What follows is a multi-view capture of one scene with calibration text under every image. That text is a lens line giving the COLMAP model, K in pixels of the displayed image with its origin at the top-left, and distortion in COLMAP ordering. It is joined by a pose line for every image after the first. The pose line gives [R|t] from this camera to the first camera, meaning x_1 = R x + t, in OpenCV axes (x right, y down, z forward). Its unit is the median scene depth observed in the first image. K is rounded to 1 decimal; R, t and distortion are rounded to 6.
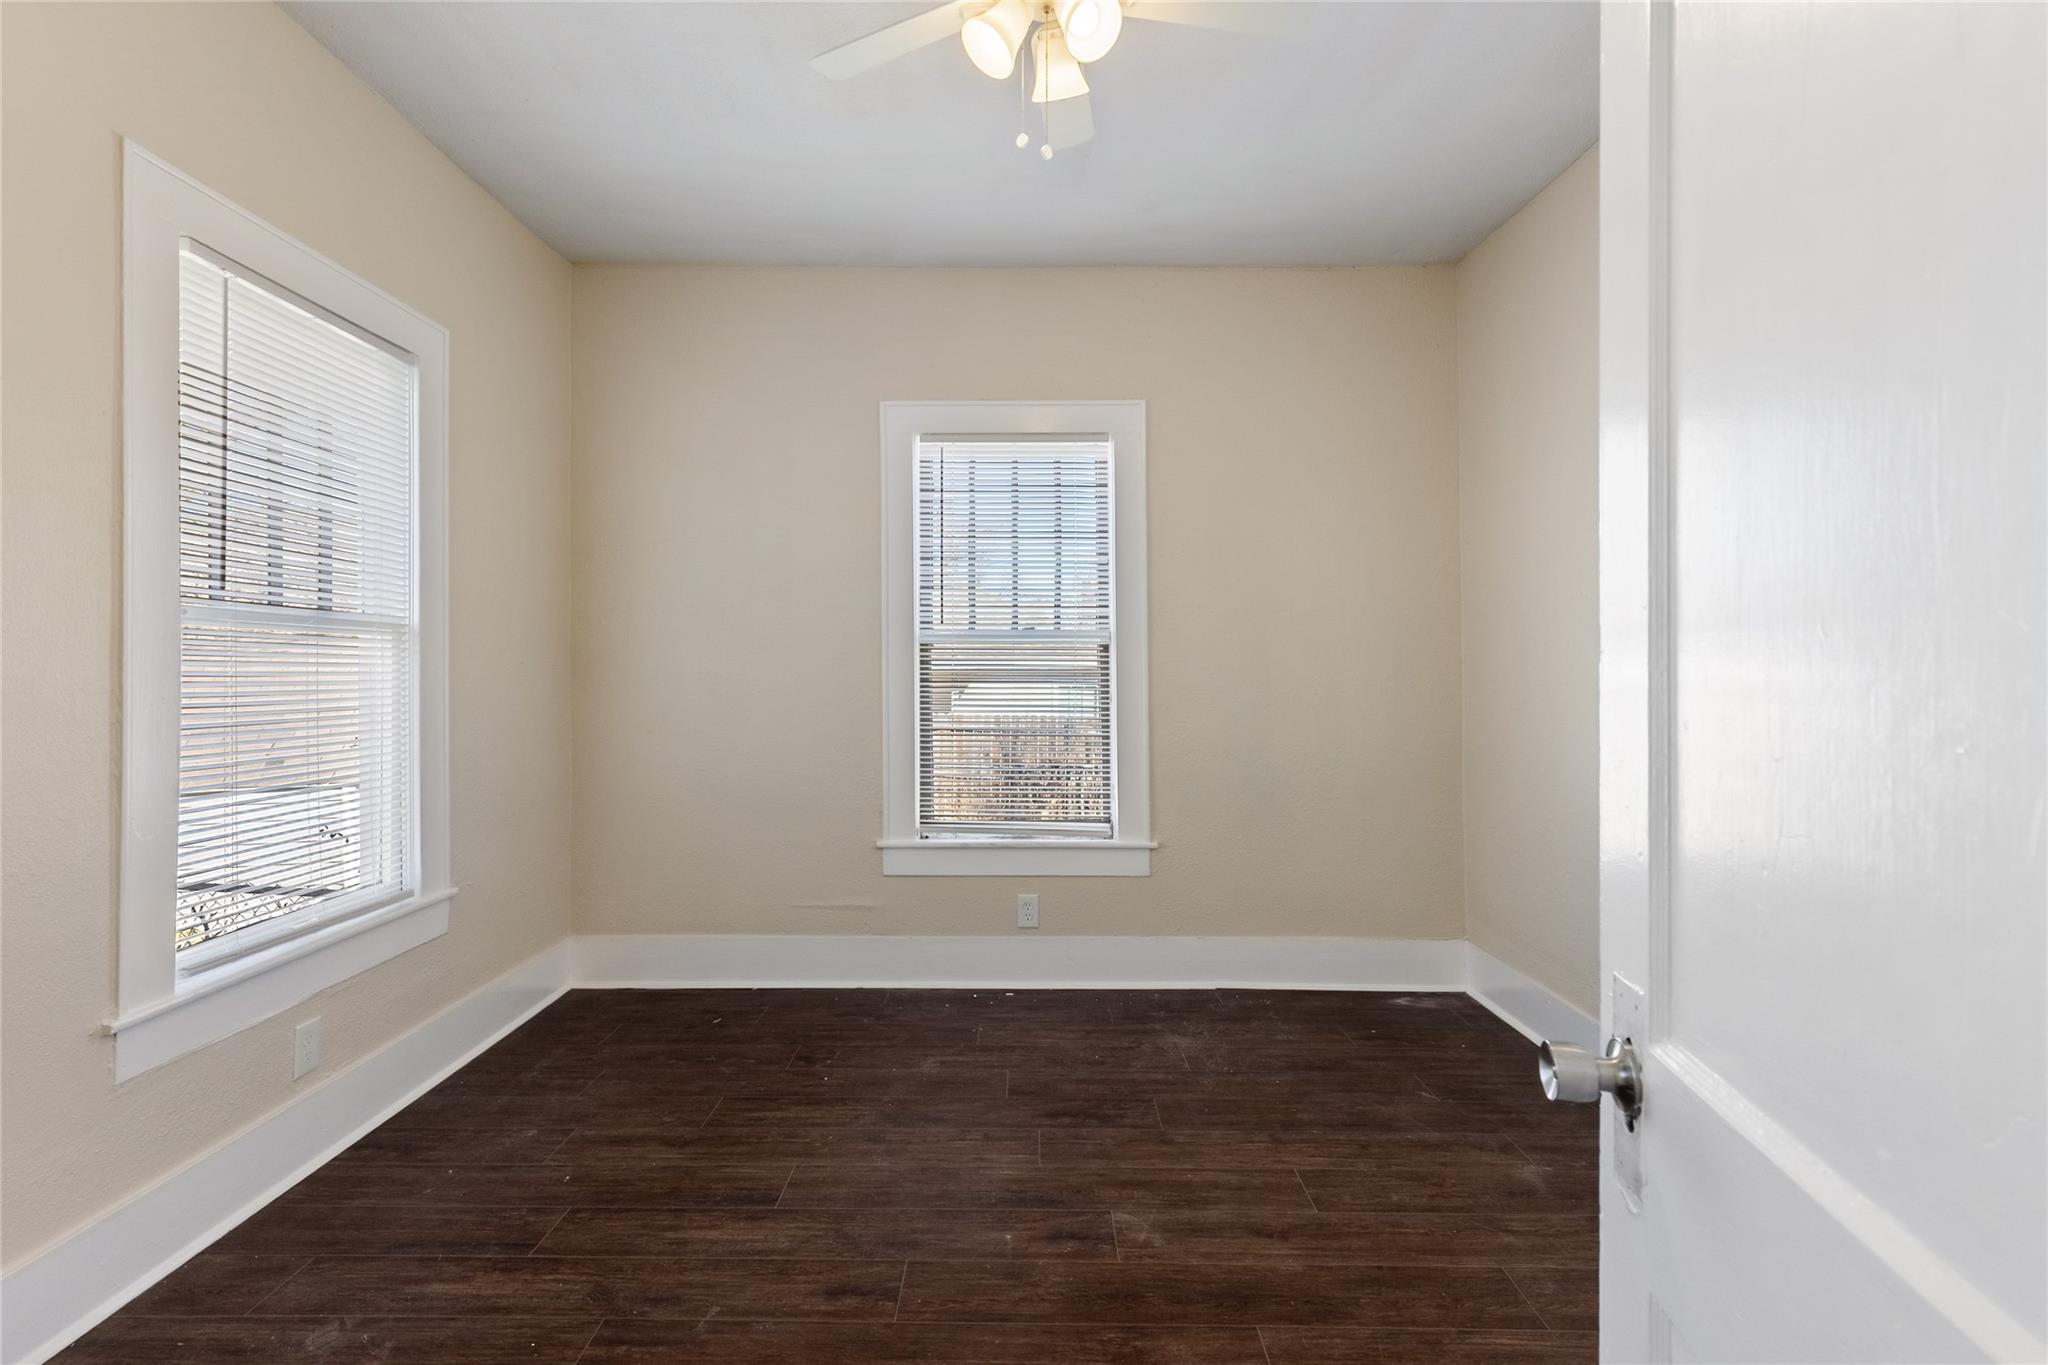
lens RADIAL K [[929.0, 0, 1021.7], [0, 929.0, 676.2], [0, 0, 1]] dist [0.007645, -0.001315]
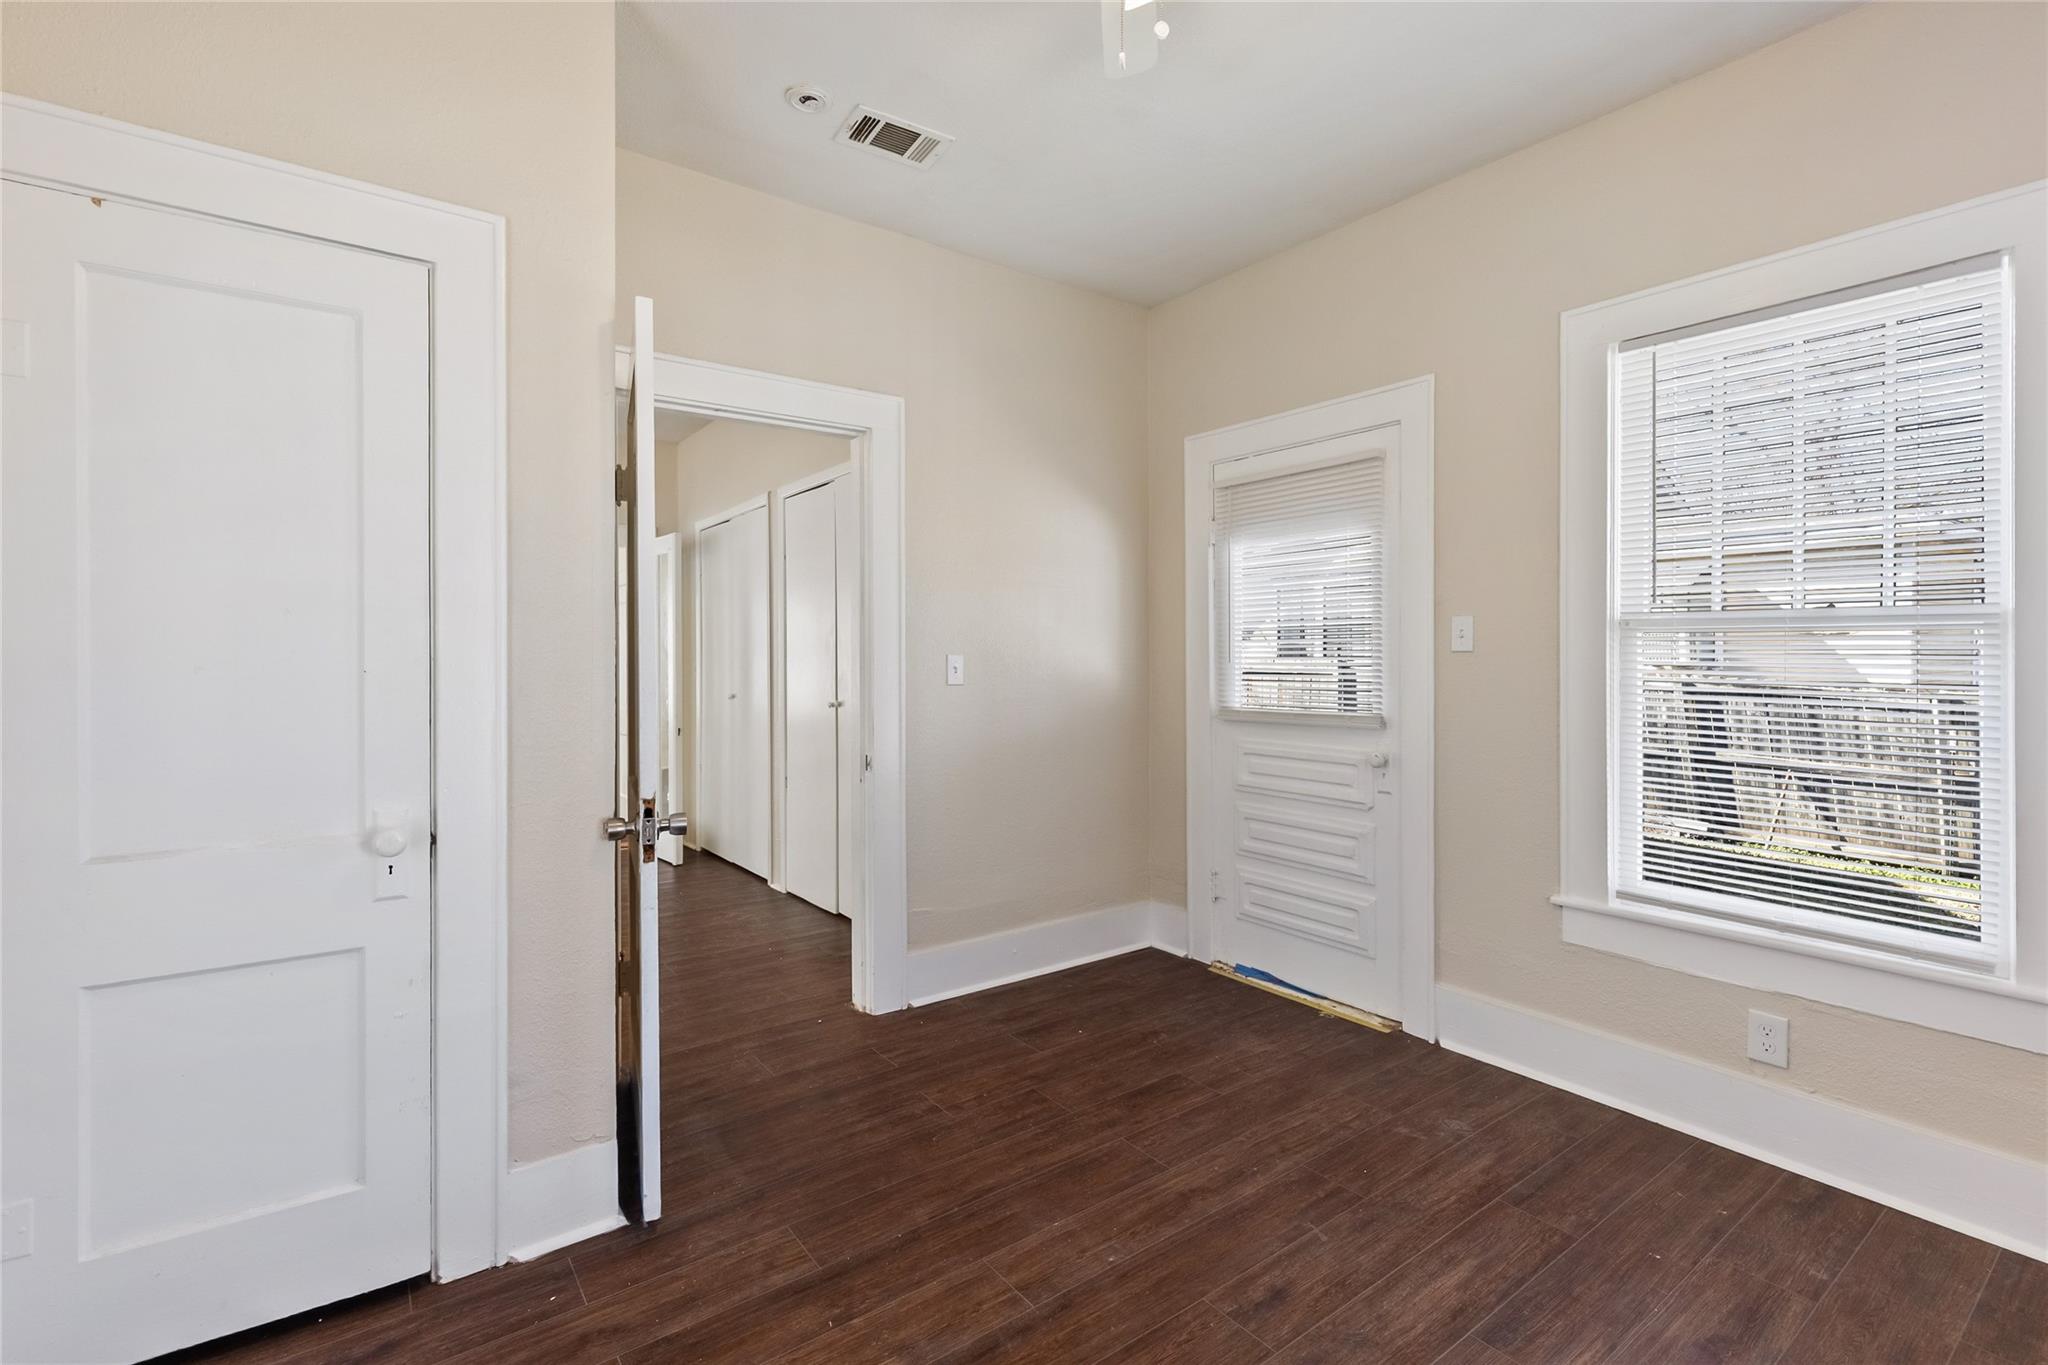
lens RADIAL K [[929.0, 0, 1021.7], [0, 929.0, 676.2], [0, 0, 1]] dist [0.007645, -0.001315]
pose [[-0.805324, 0.009298, -0.592761, 0.594252], [-0.006920, 0.999661, 0.025081, -0.023060], [0.592794, 0.024300, -0.804988, 1.589647]]
